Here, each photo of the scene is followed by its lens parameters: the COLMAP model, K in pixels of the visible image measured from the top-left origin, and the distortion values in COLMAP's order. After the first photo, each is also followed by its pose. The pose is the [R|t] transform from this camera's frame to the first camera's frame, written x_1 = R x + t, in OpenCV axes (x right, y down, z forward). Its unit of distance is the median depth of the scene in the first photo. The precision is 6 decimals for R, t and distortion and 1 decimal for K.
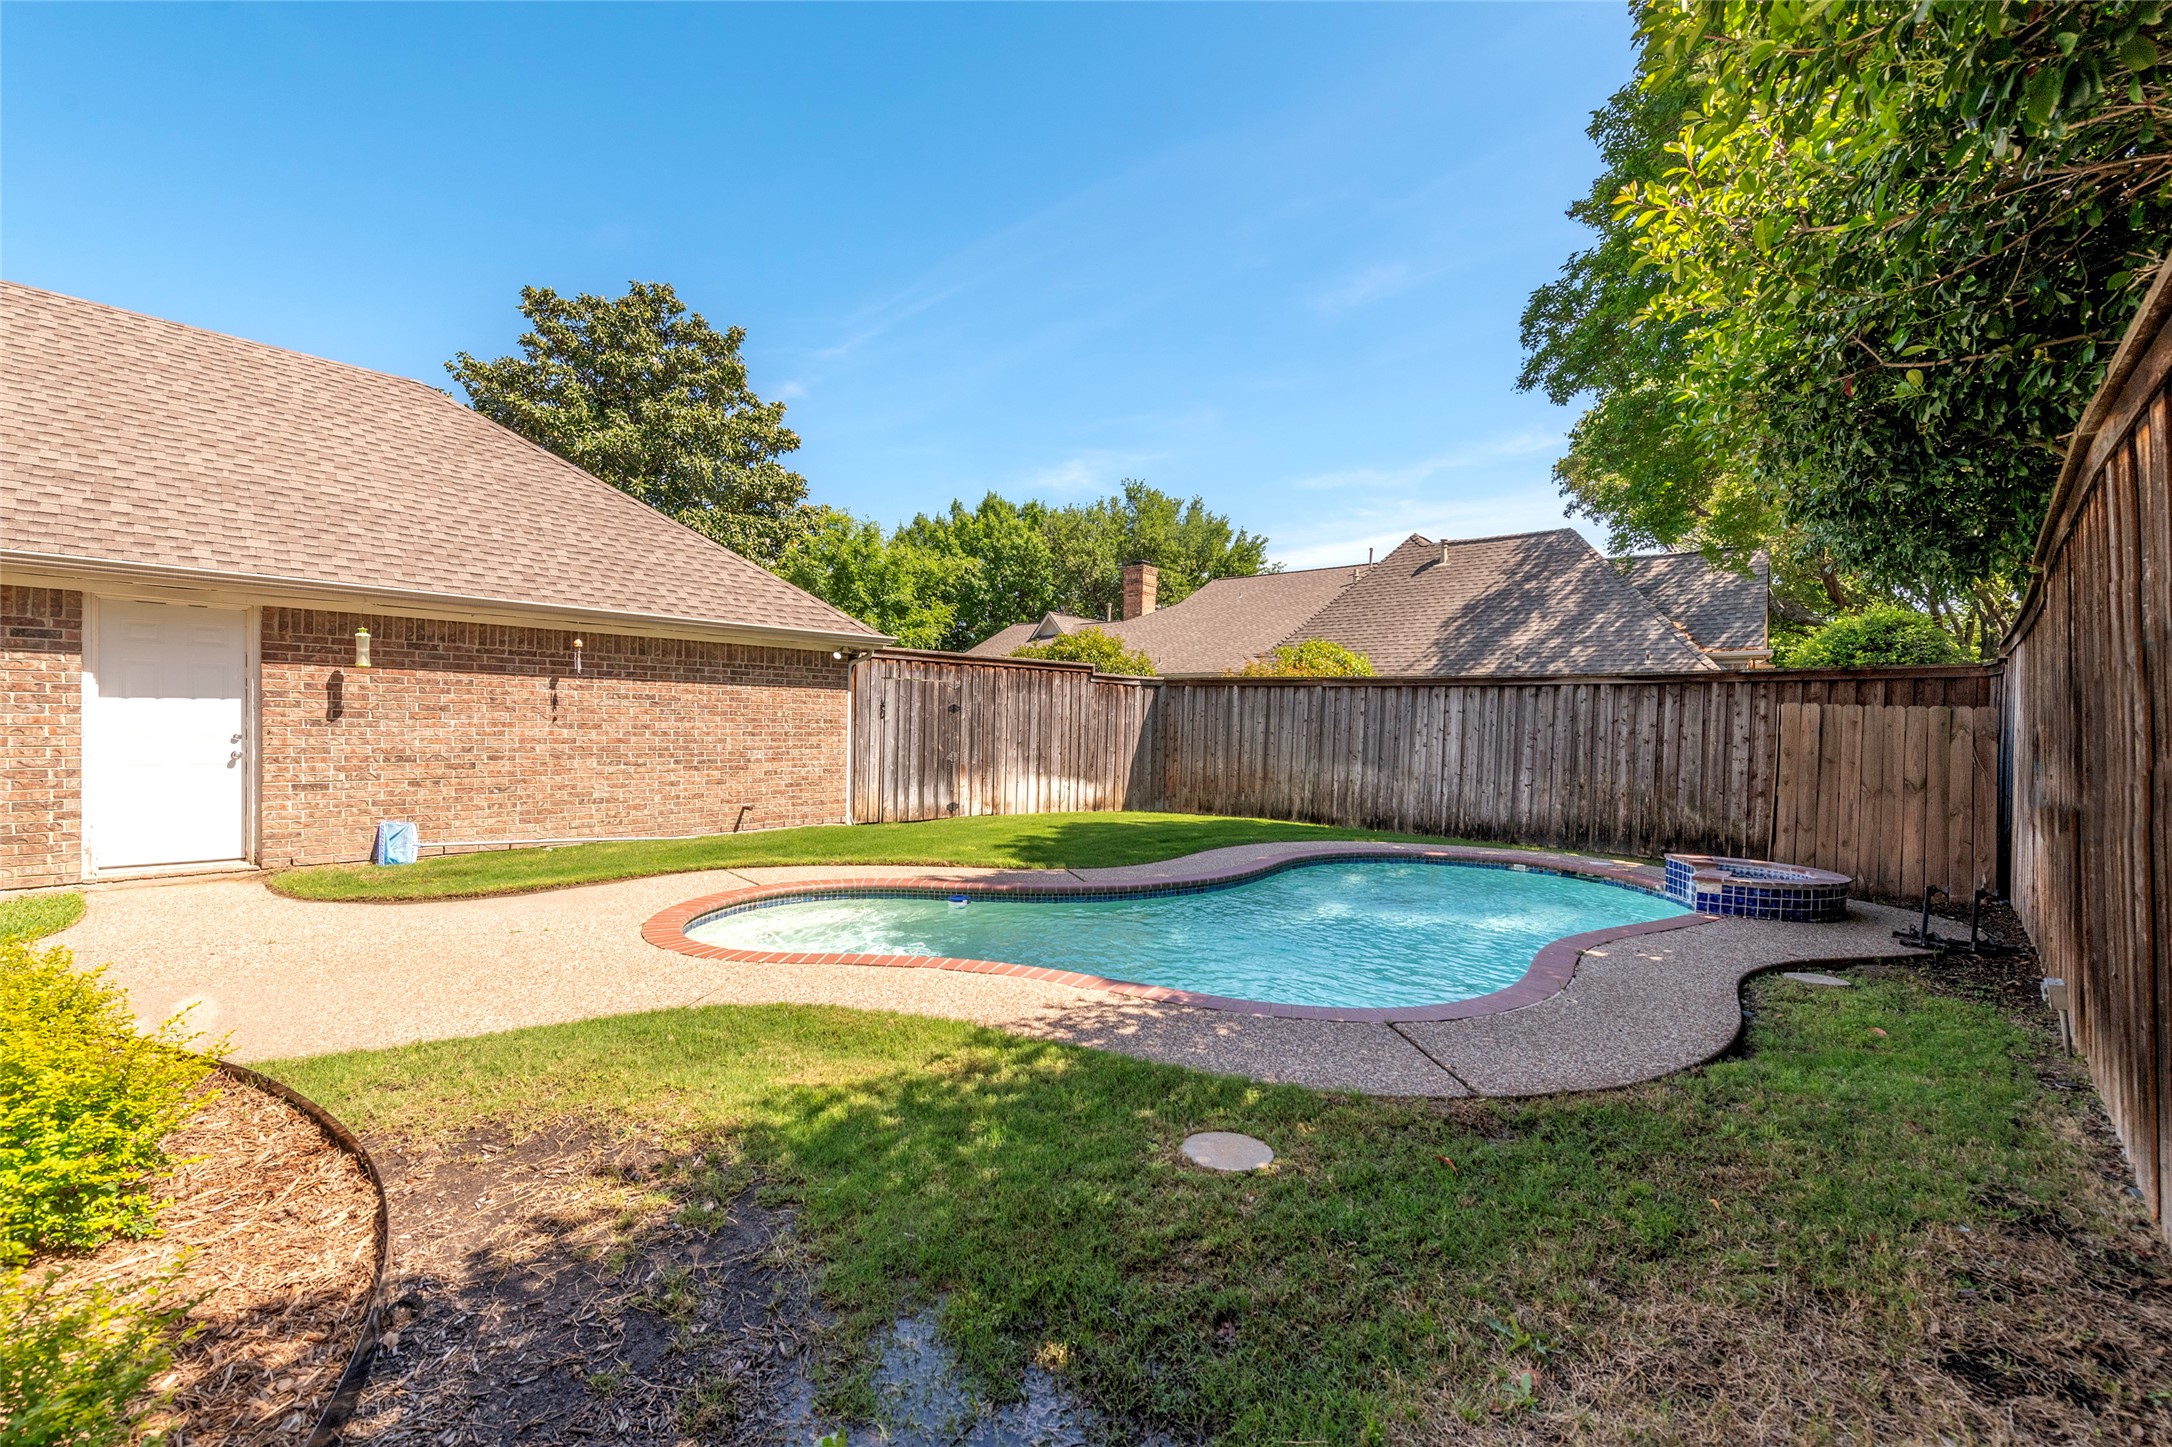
lens RADIAL K [[865.1, 0, 1071.5], [0, 865.1, 738.6], [0, 0, 1]] dist [0.000519, -0.000456]
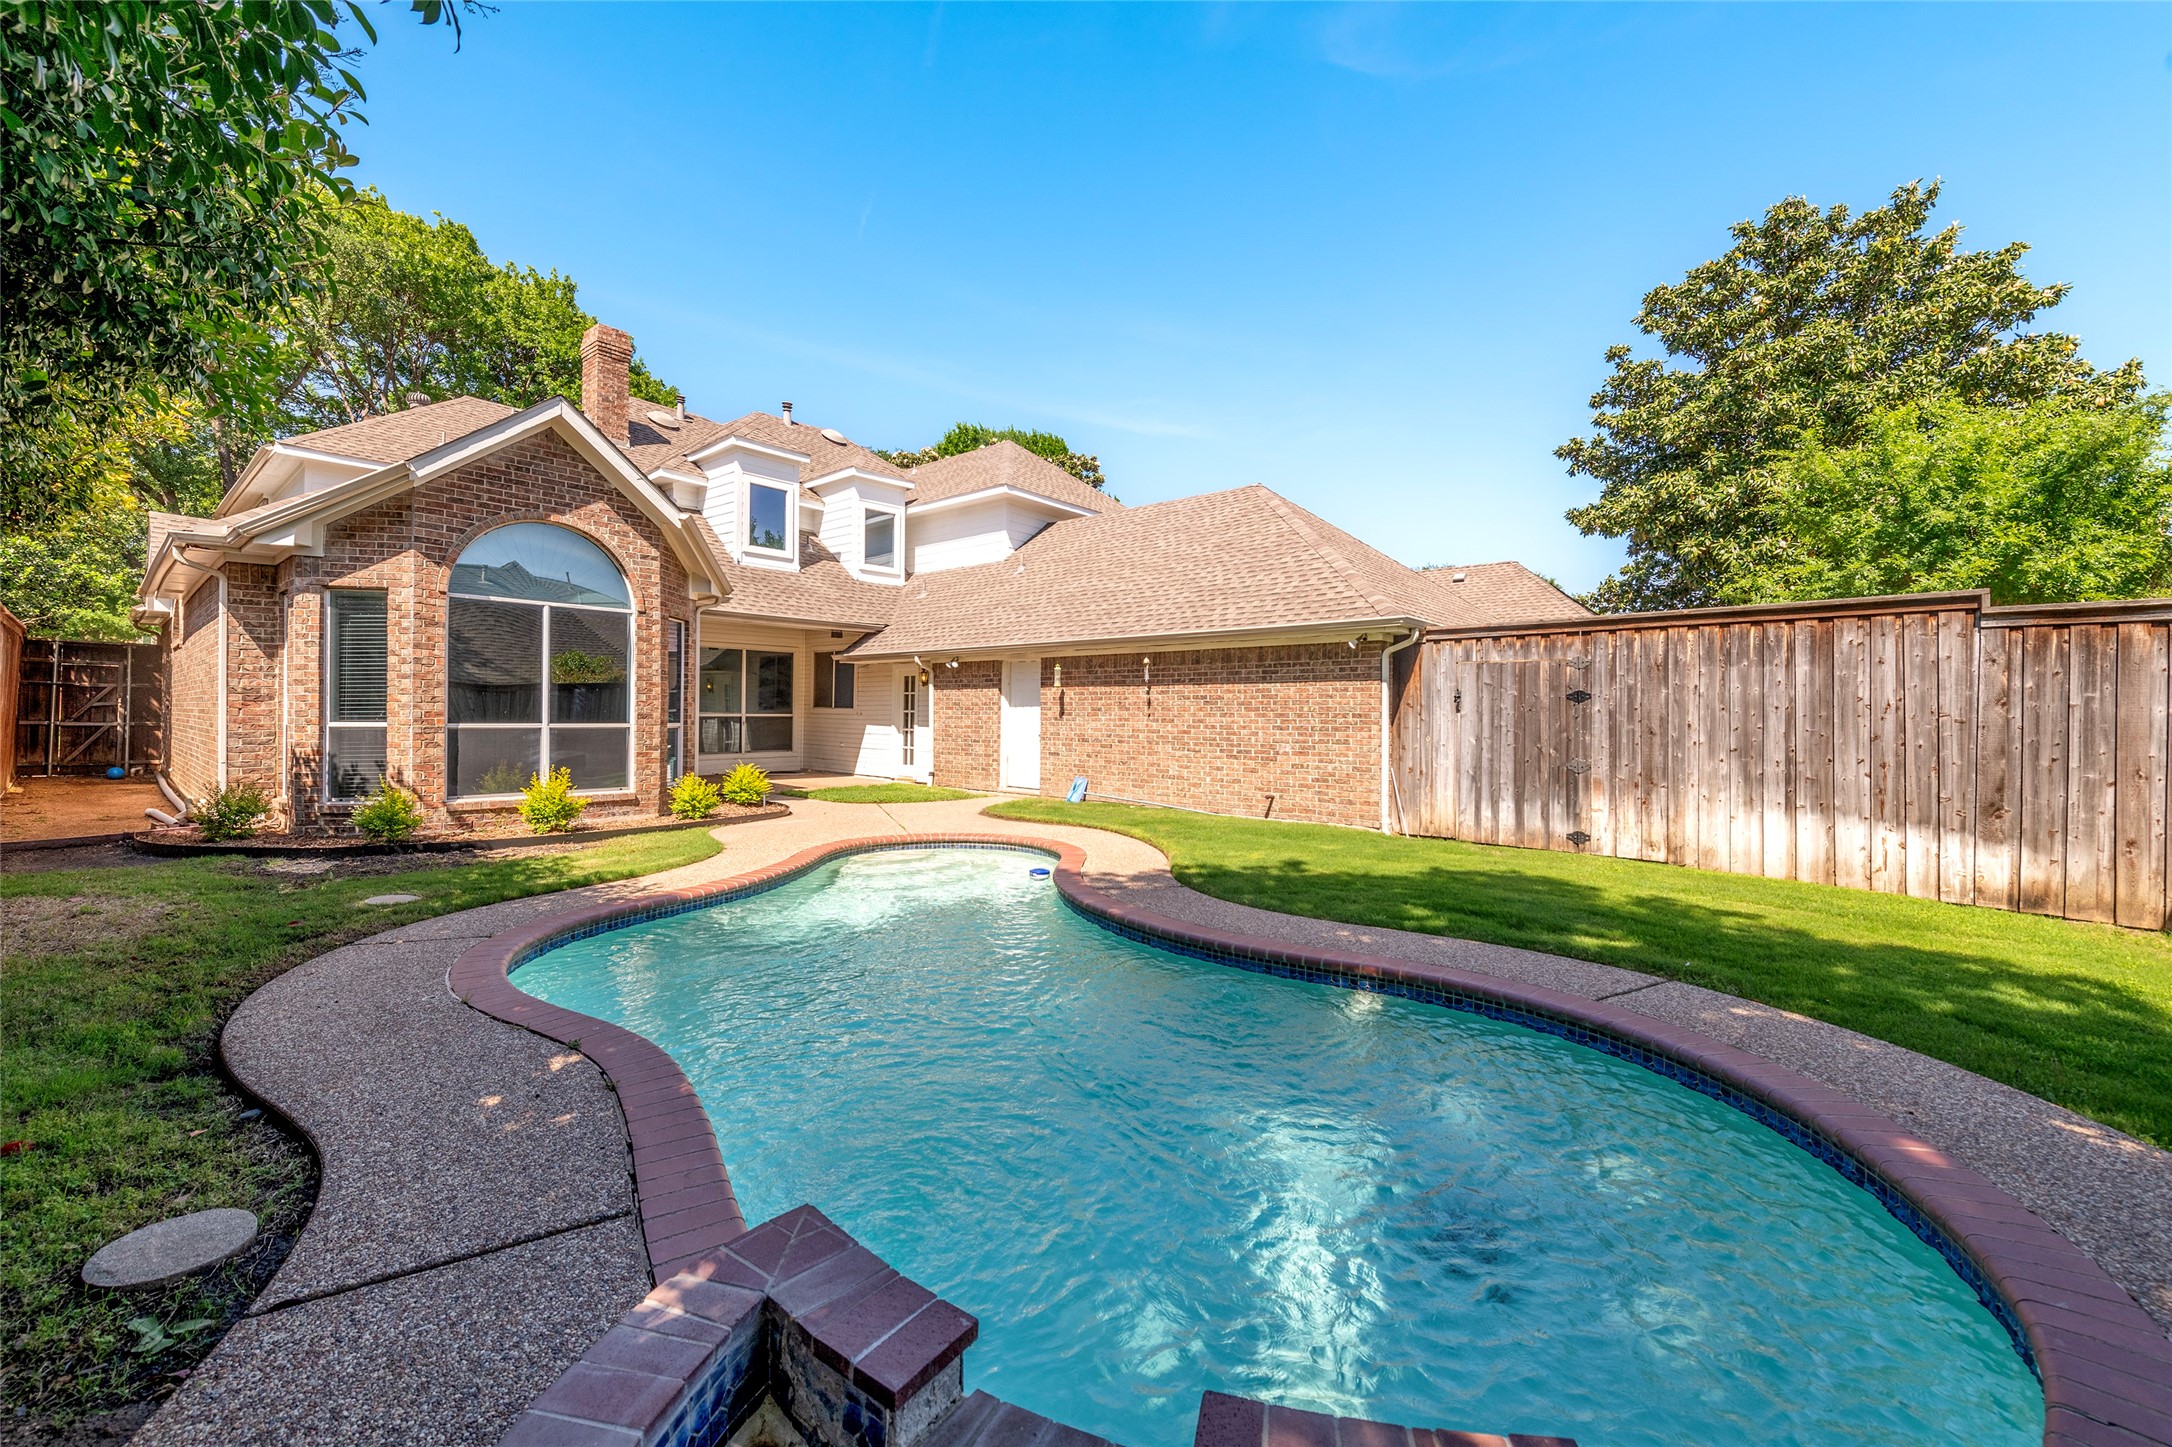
lens RADIAL K [[841.2, 0, 1096.1], [0, 841.2, 714.0], [0, 0, 1]] dist [-0.000257, -0.000114]
pose [[0.050231, -0.023874, -0.998452, 0.615045], [-0.029800, 0.999233, -0.025392, 0.009691], [0.998293, 0.031029, 0.049482, 0.679681]]
